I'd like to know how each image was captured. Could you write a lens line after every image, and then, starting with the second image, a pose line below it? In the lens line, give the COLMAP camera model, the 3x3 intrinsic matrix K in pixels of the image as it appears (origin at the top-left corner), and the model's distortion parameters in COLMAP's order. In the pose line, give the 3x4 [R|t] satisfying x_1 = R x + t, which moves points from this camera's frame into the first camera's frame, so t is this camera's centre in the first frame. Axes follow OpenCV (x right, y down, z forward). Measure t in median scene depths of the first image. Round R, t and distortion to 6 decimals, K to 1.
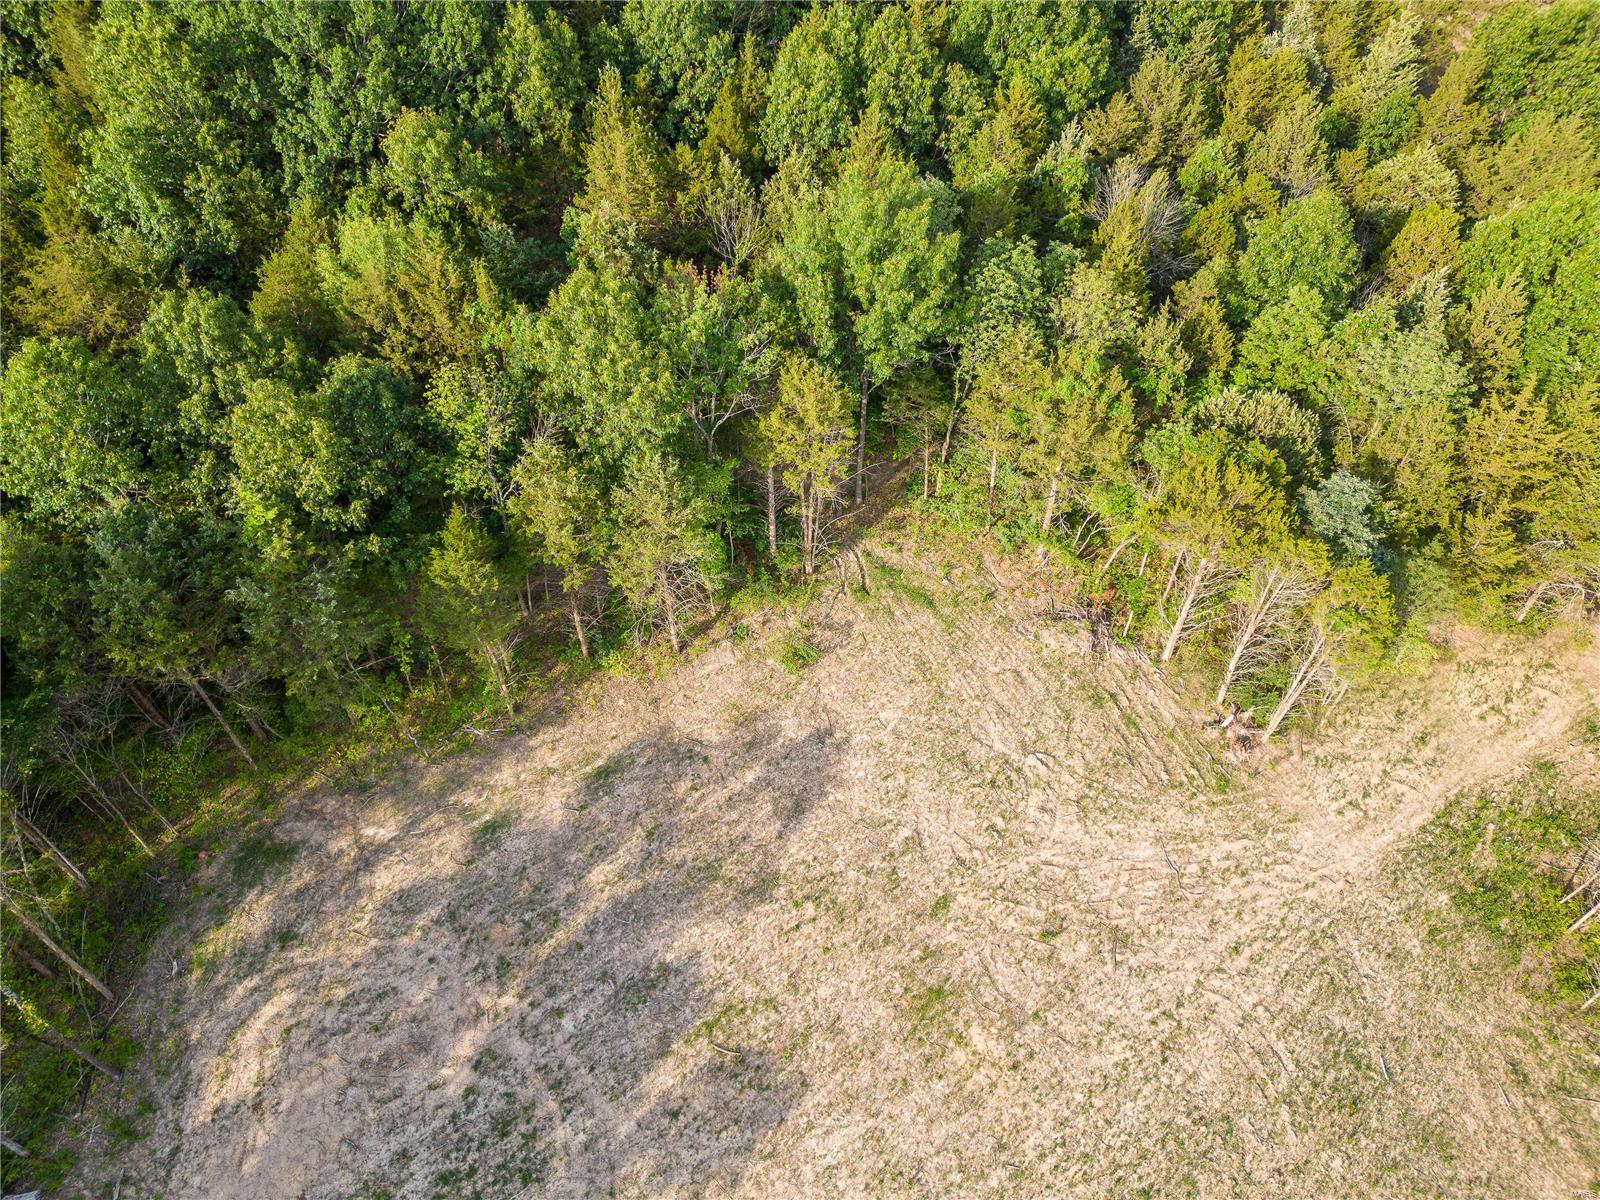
lens RADIAL K [[1107.6, 0, 798.3], [0, 1107.6, 597.4], [0, 0, 1]] dist [0.073905, -0.070003]
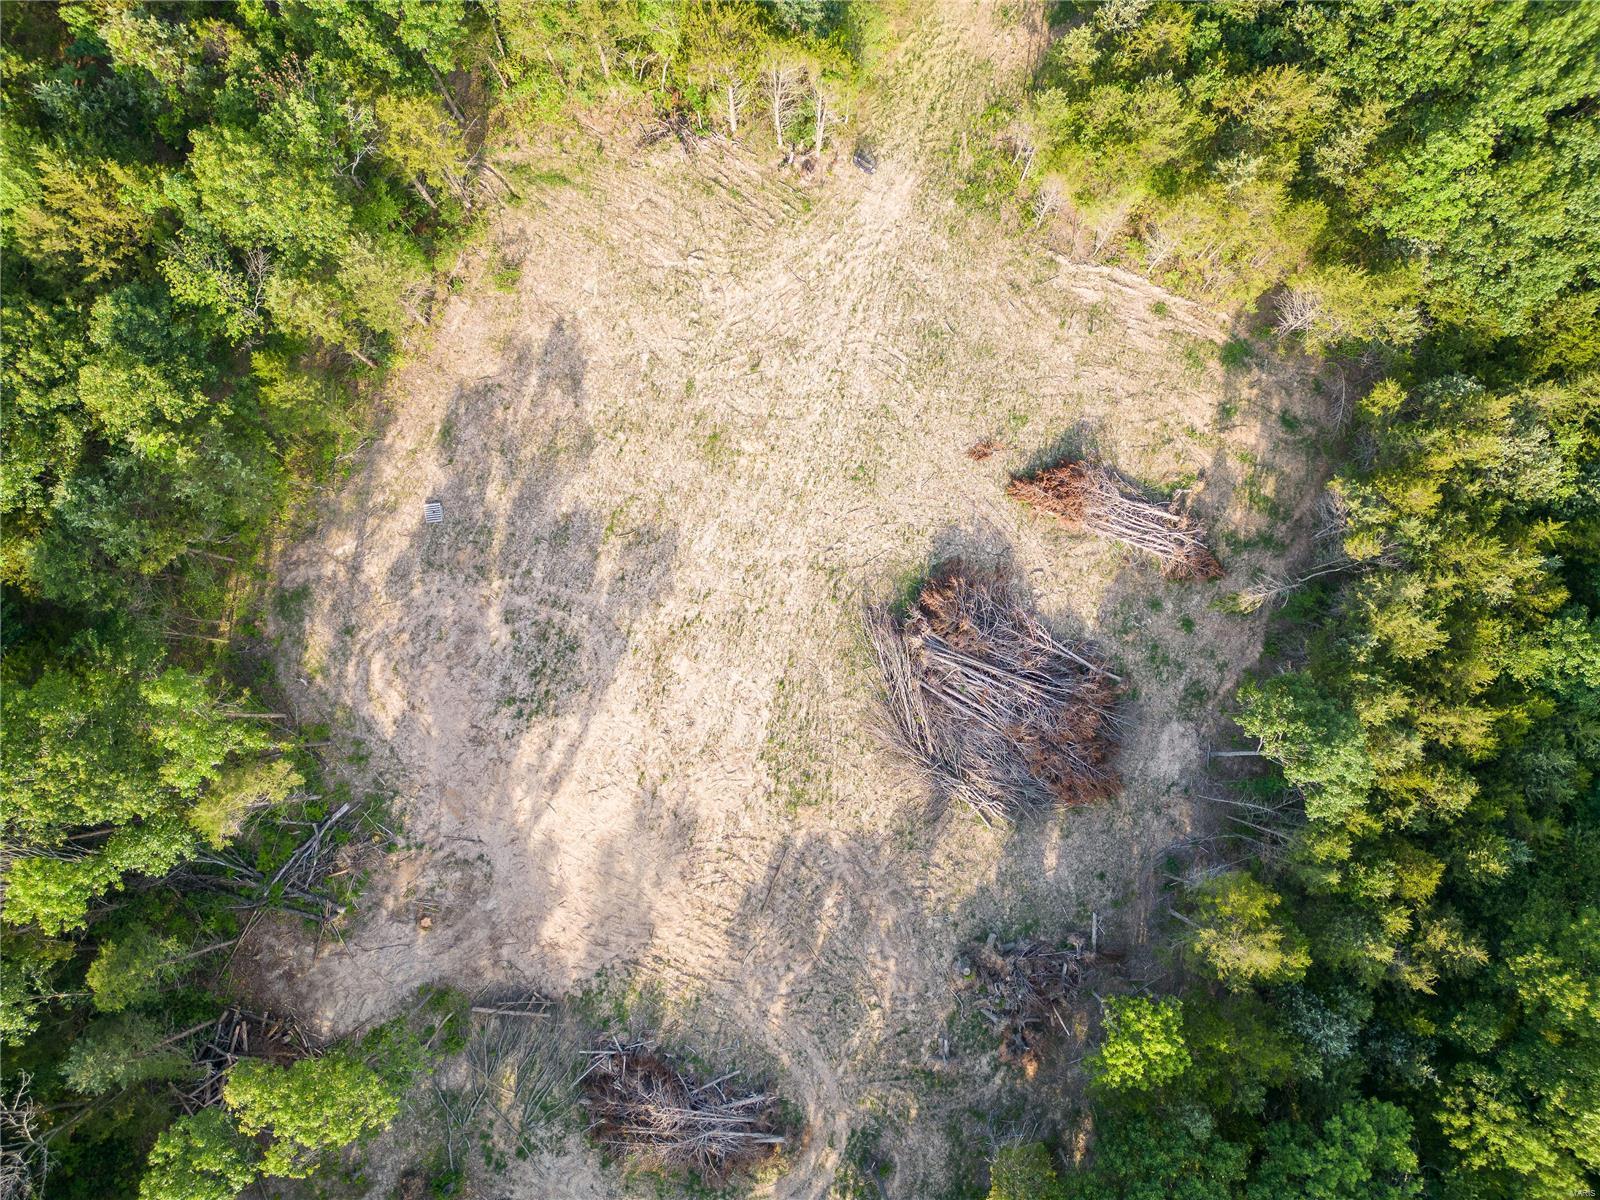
lens RADIAL K [[1154.2, 0, 805.2], [0, 1154.2, 598.2], [0, 0, 1]] dist [0.073842, -0.075133]
pose [[0.830531, -0.553619, 0.061022, -0.000355], [0.416384, 0.689921, 0.592143, -0.410492], [-0.369922, -0.466385, 0.803519, -0.499373]]
